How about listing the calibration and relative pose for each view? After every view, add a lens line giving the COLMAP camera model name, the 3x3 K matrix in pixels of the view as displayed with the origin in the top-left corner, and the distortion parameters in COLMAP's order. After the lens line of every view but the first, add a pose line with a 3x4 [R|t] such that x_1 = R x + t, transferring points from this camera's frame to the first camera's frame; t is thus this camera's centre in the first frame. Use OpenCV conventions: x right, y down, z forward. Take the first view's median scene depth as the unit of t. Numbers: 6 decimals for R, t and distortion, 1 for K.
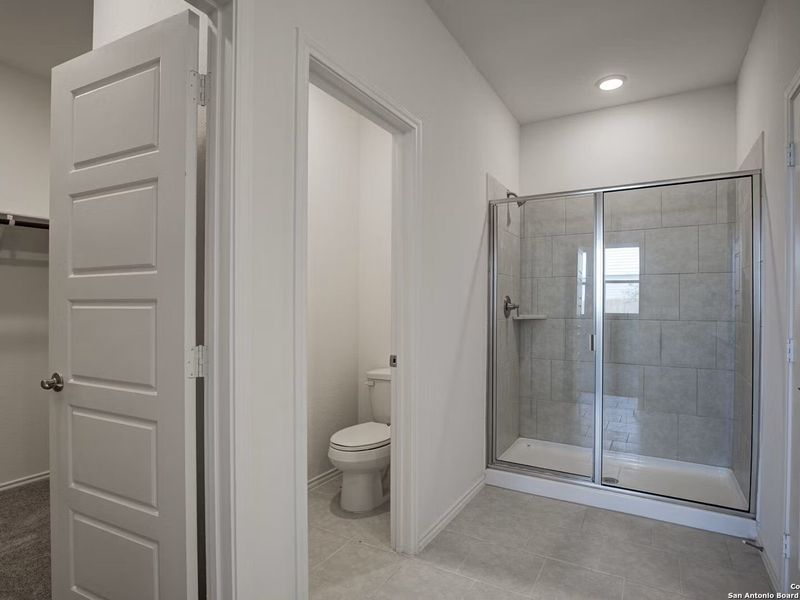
lens RADIAL K [[432.8, 0, 402.4], [0, 432.8, 303.9], [0, 0, 1]] dist [-0.034951, 0.010594]
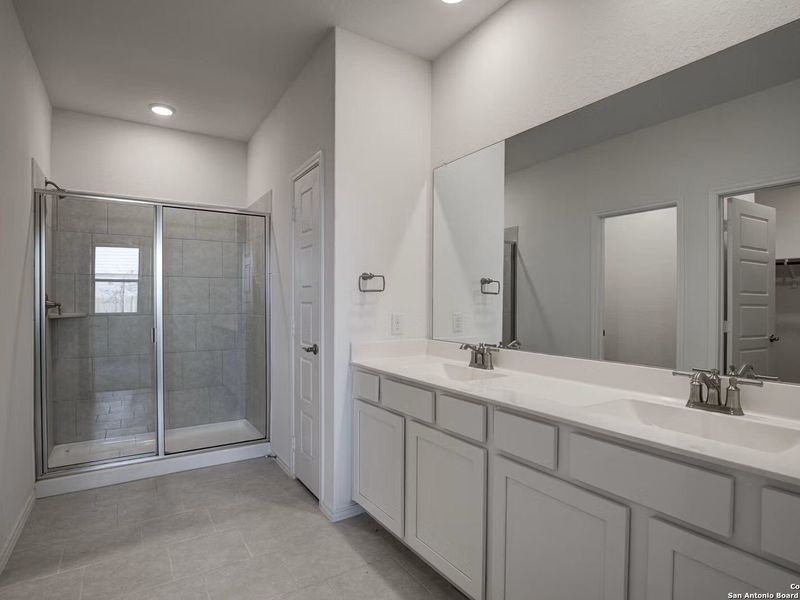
lens RADIAL K [[411.8, 0, 404.7], [0, 411.8, 303.2], [0, 0, 1]] dist [-0.031321, 0.000584]
pose [[0.445200, -0.005920, 0.895412, -0.202479], [0.005320, 0.999978, 0.003967, 0.004672], [-0.895415, 0.002997, 0.445222, -0.074611]]
